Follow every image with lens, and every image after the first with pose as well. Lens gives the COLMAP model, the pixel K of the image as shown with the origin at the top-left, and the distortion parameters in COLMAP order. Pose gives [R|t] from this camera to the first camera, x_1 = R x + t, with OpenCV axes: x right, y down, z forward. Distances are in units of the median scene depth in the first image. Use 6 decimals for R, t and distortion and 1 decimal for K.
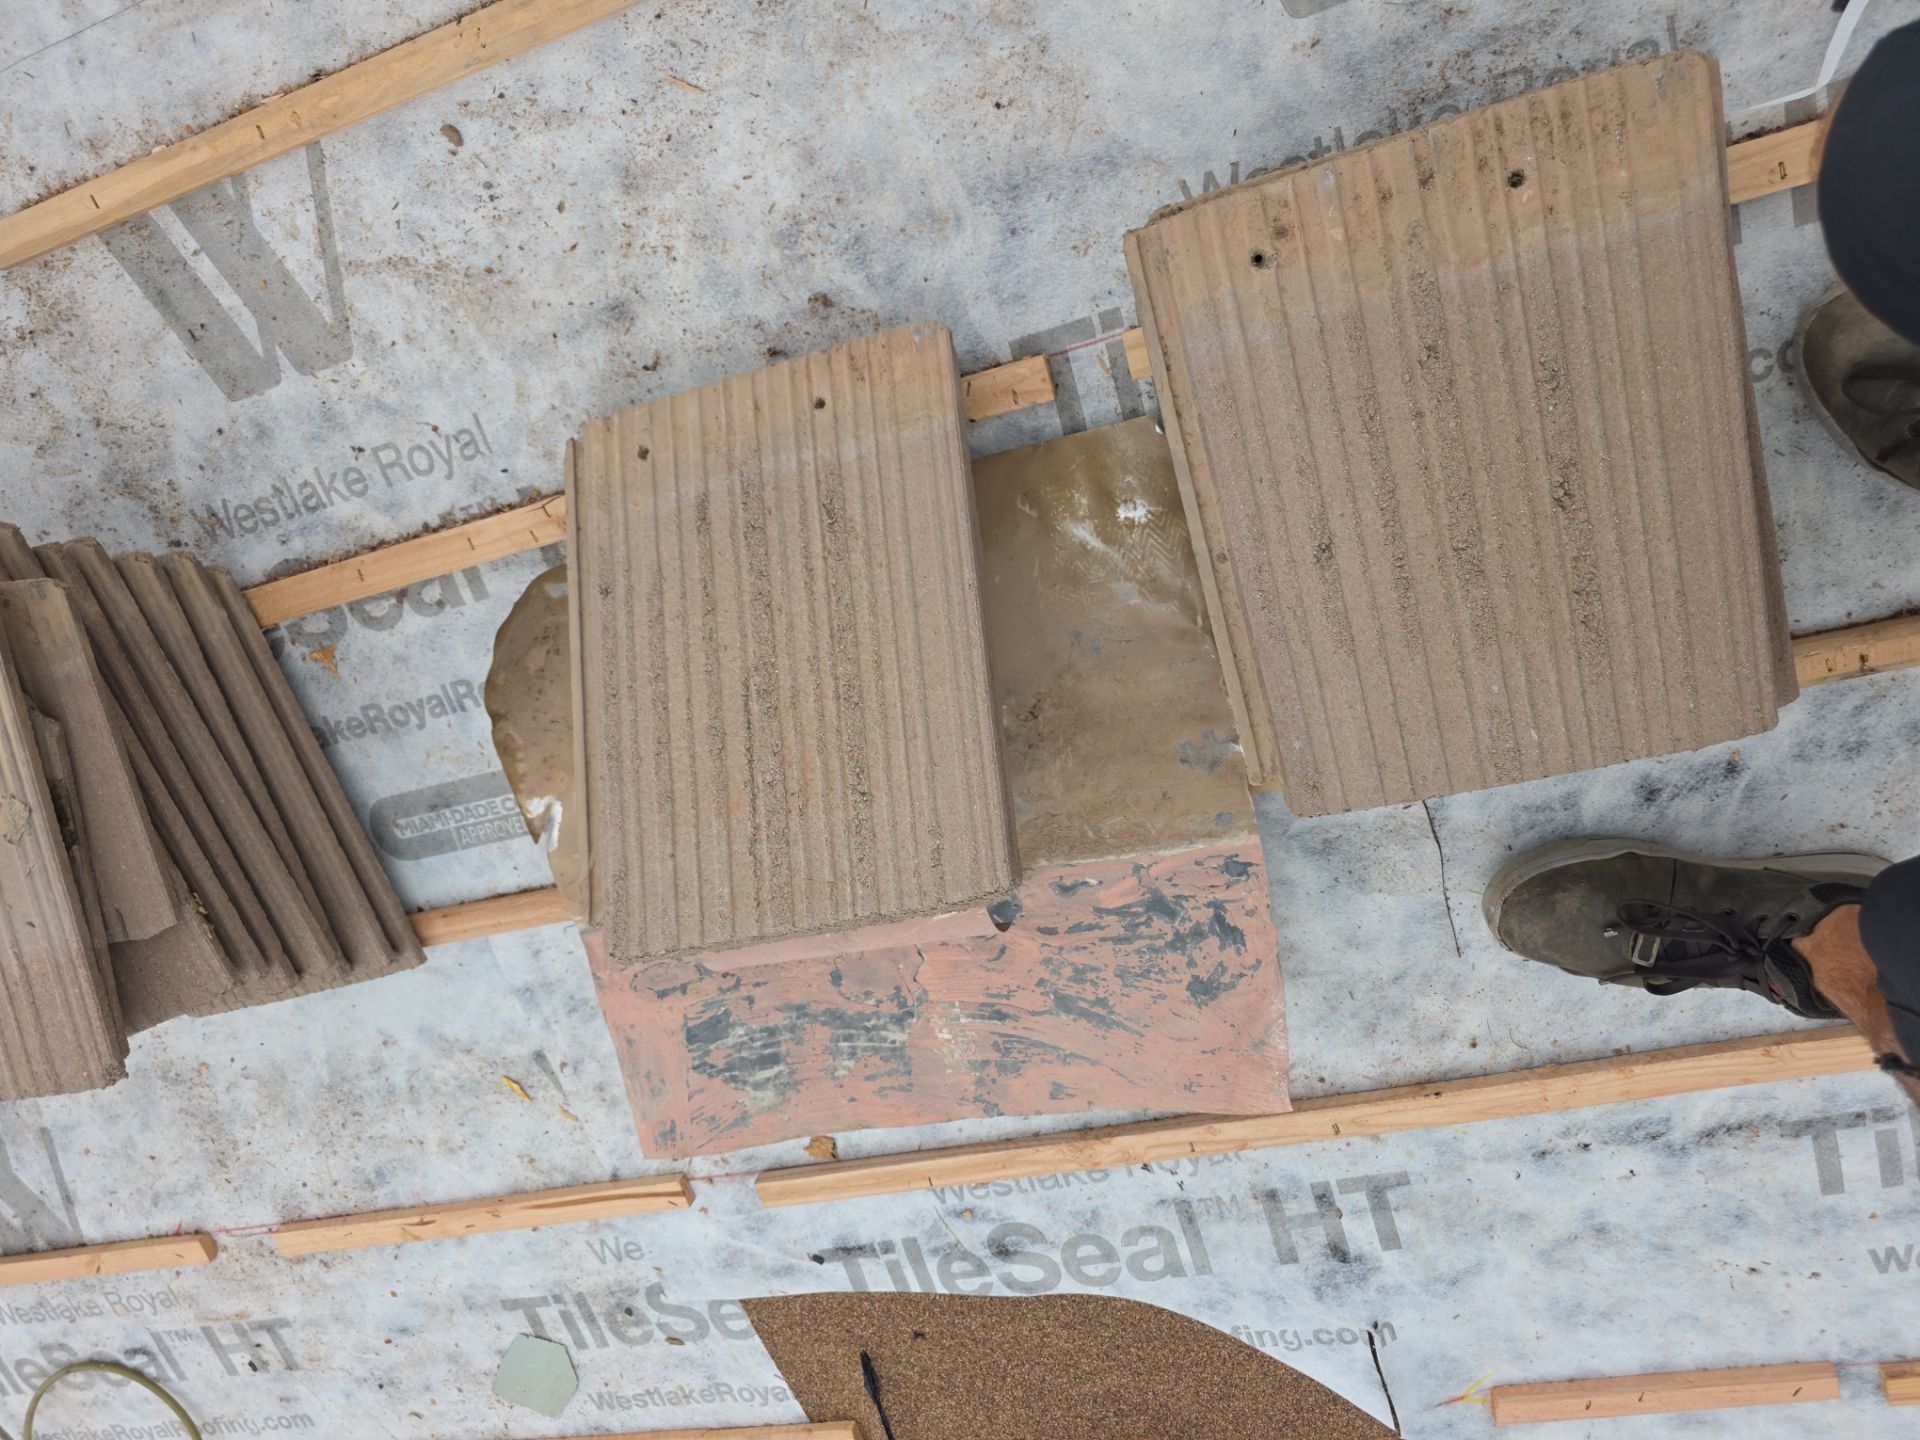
lens RADIAL K [[1352.9, 0, 913.3], [0, 1352.9, 722.0], [0, 0, 1]] dist [0.066553, -0.063009]
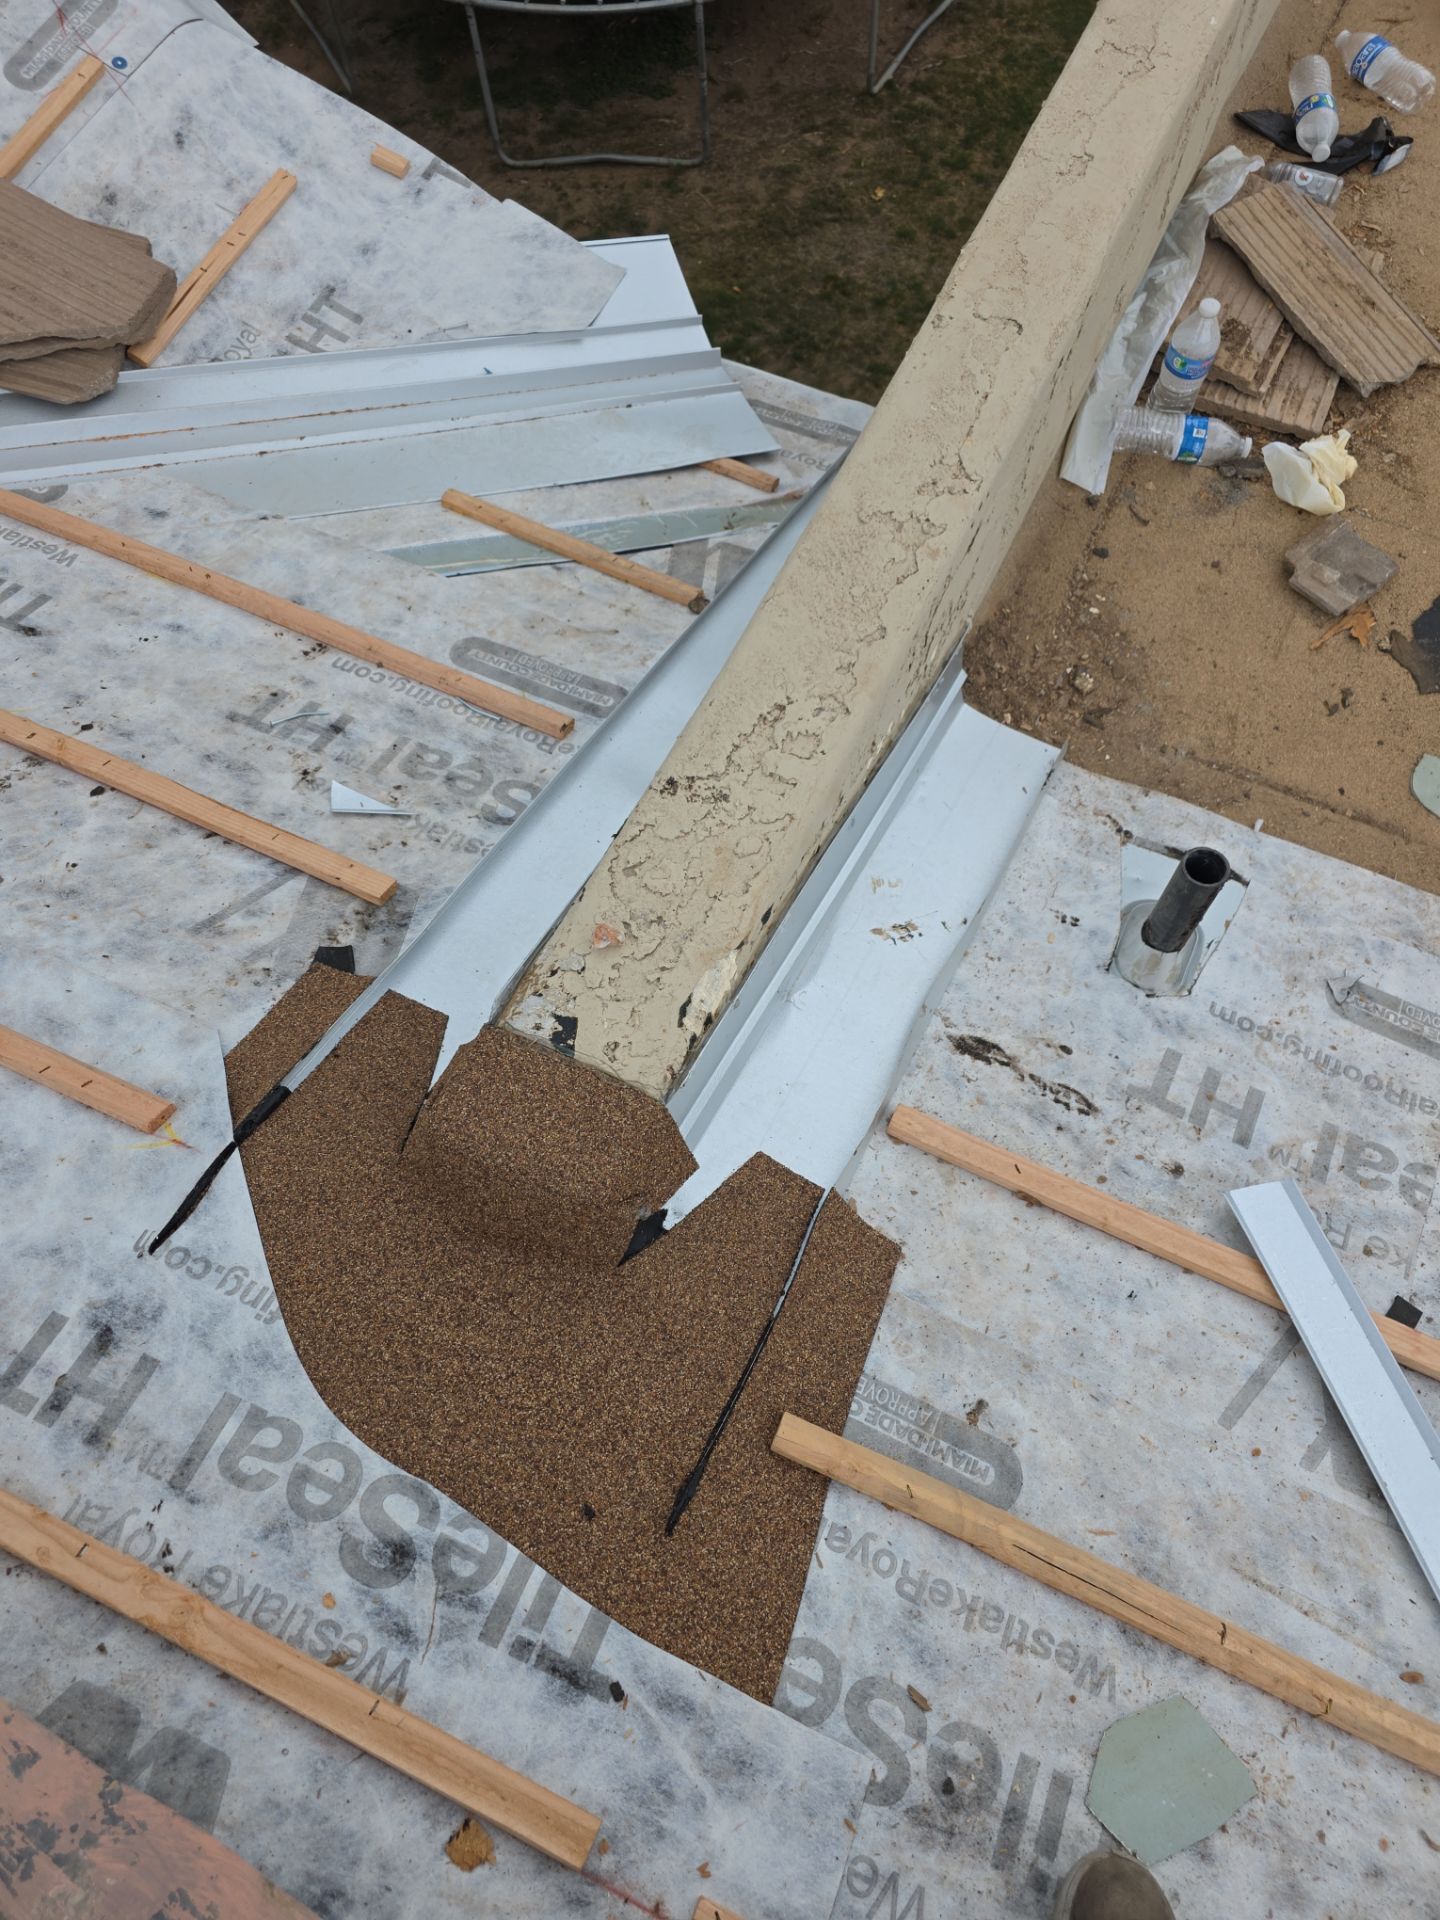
lens RADIAL K [[1352.9, 0, 720.0], [0, 1352.9, 960.0], [0, 0, 1]] dist [0.066553, -0.063009]
pose [[-0.741319, -0.427590, 0.517313, -0.331657], [0.601280, -0.765562, 0.228861, 0.573427], [0.298177, 0.480709, 0.824627, 0.228104]]
